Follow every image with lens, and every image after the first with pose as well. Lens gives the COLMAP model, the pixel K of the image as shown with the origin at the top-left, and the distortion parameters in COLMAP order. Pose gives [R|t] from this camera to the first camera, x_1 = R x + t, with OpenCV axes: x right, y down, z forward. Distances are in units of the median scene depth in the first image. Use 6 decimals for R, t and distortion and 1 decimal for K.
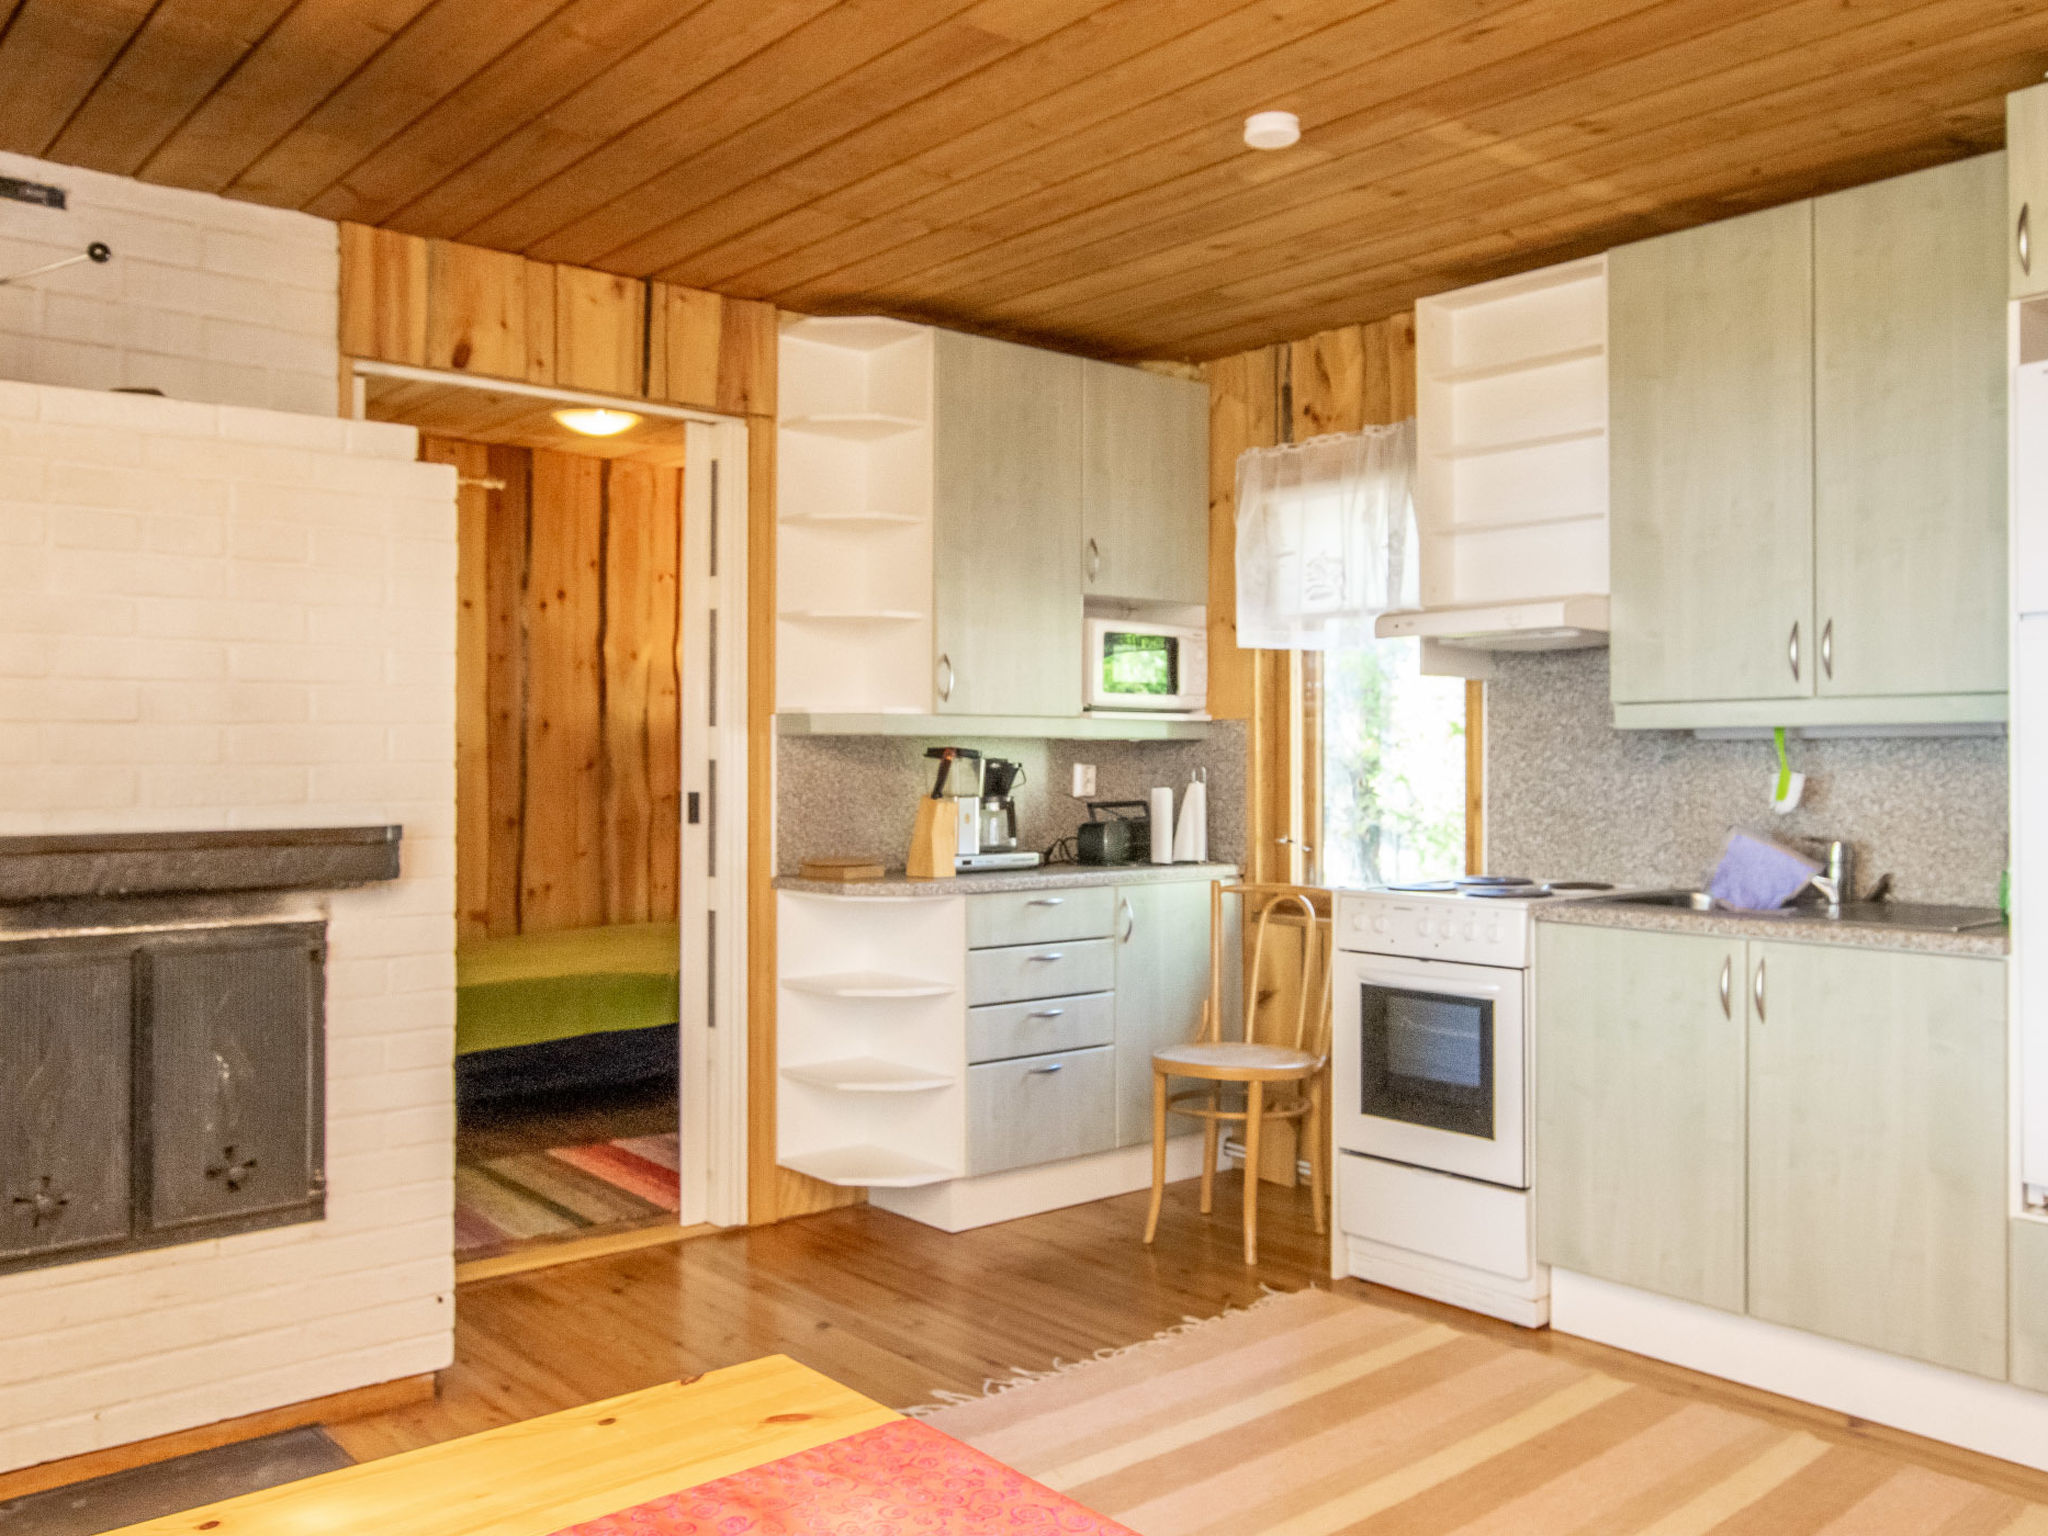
lens RADIAL K [[1655.2, 0, 1040.2], [0, 1655.2, 770.8], [0, 0, 1]] dist [0.034156, -0.005151]
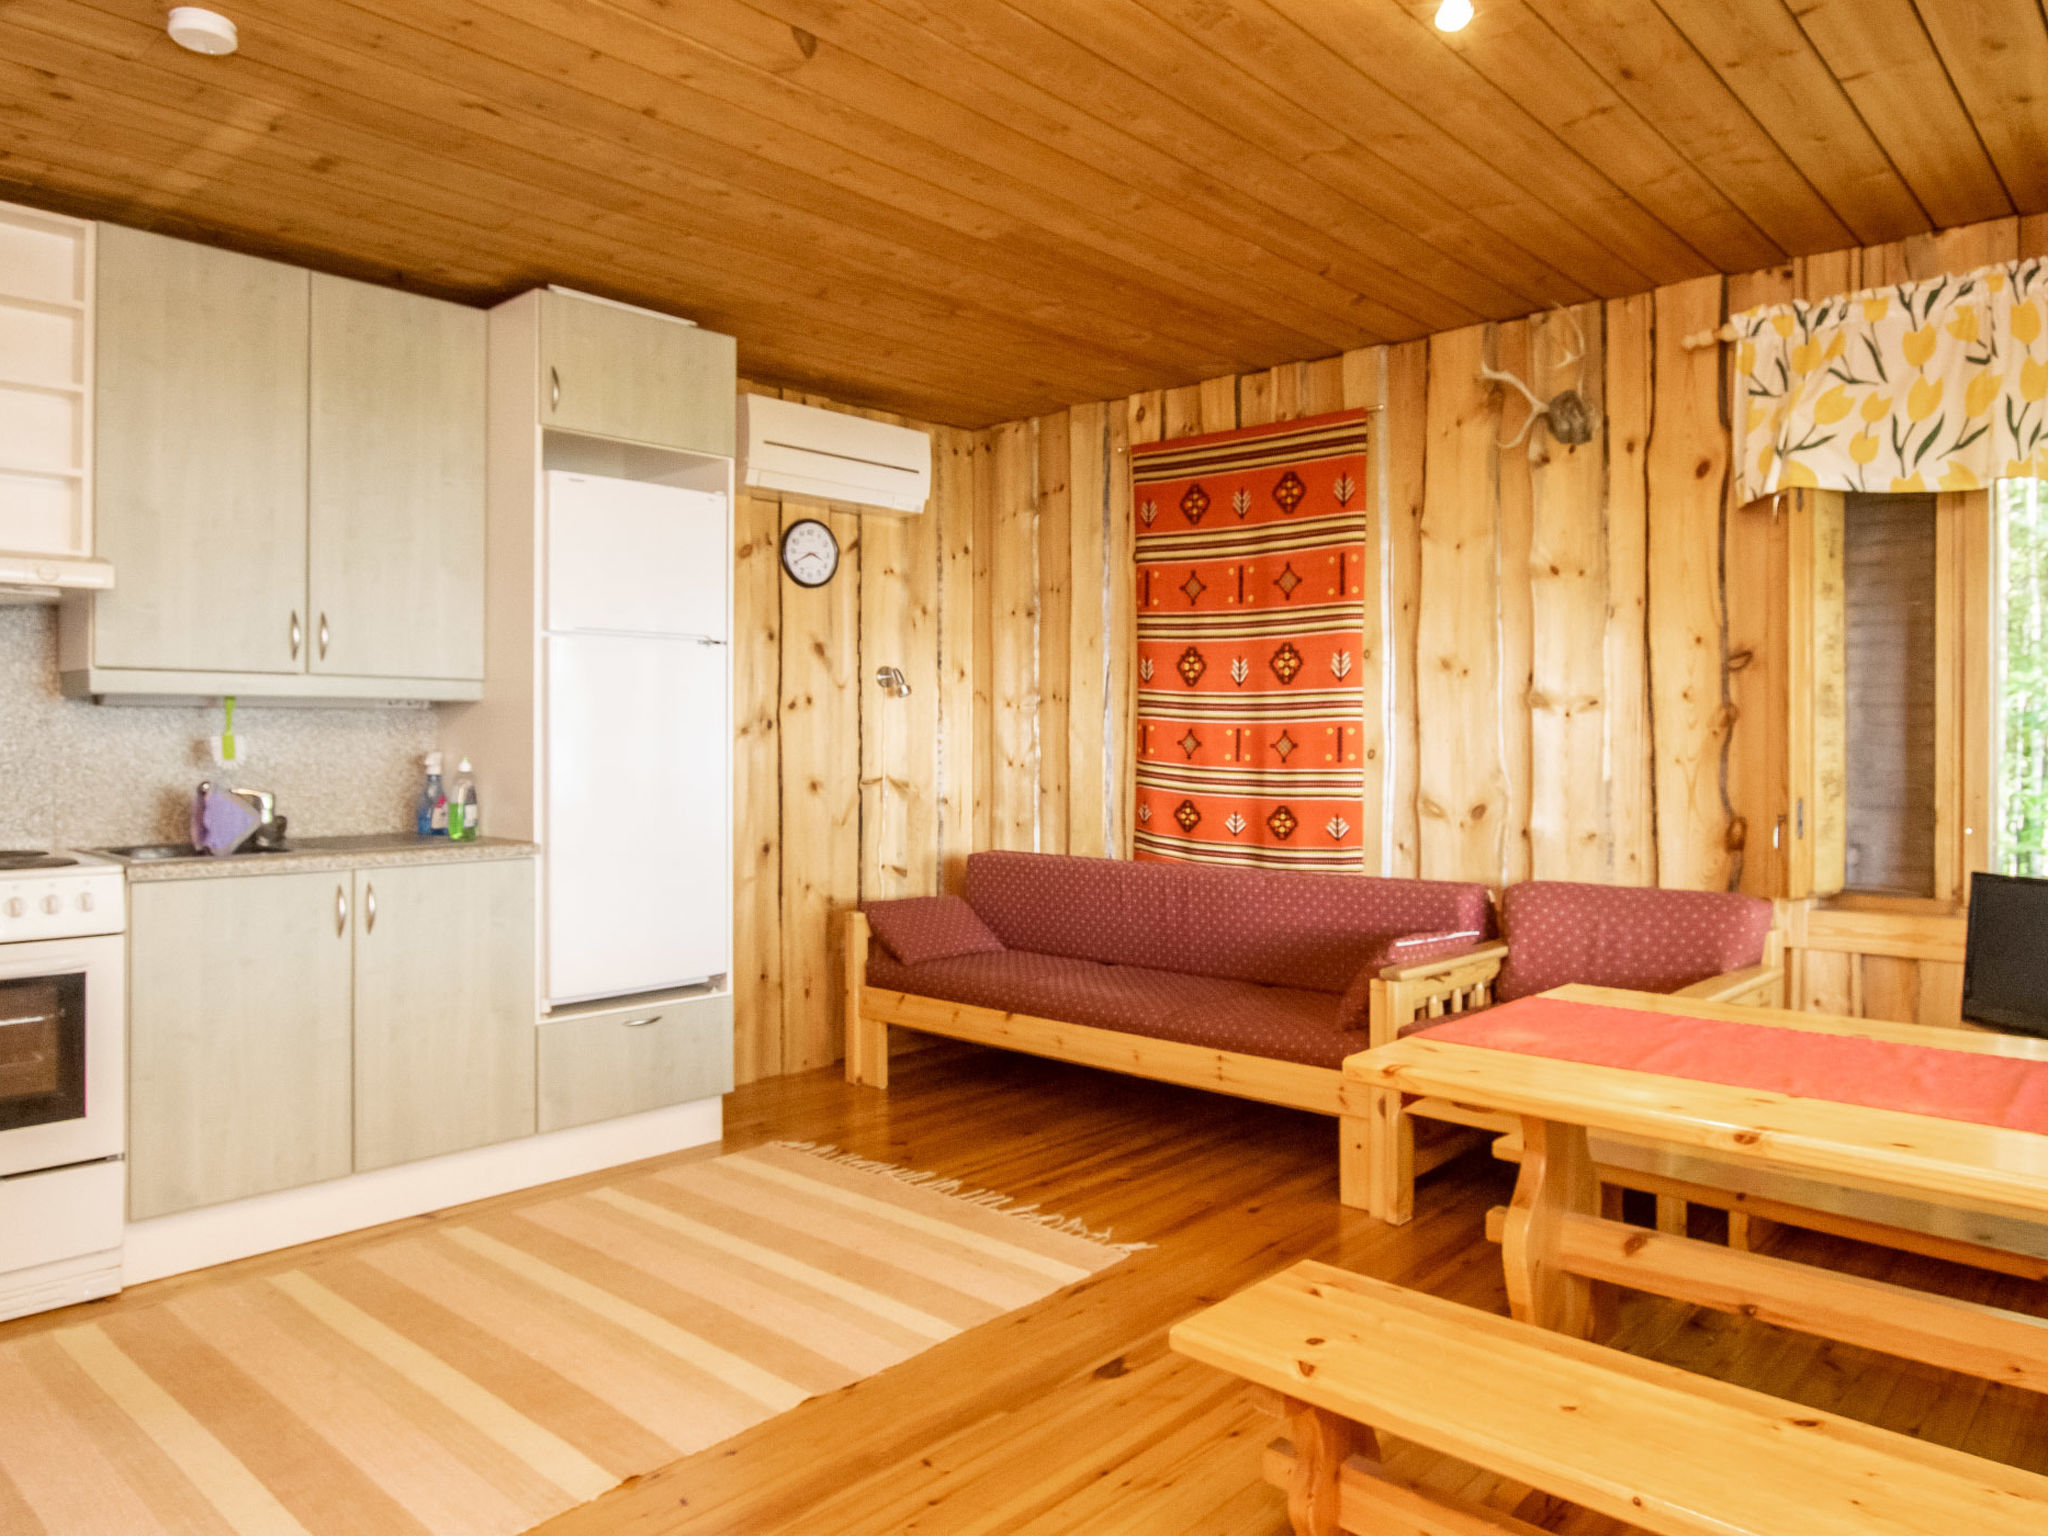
lens RADIAL K [[1395.6, 0, 1021.0], [0, 1395.6, 754.6], [0, 0, 1]] dist [-0.032572, -0.000499]
pose [[-0.101202, -0.009555, 0.994820, -0.692377], [0.004048, 0.999942, 0.010016, 0.008631], [-0.994858, 0.005040, -0.101157, 0.662421]]
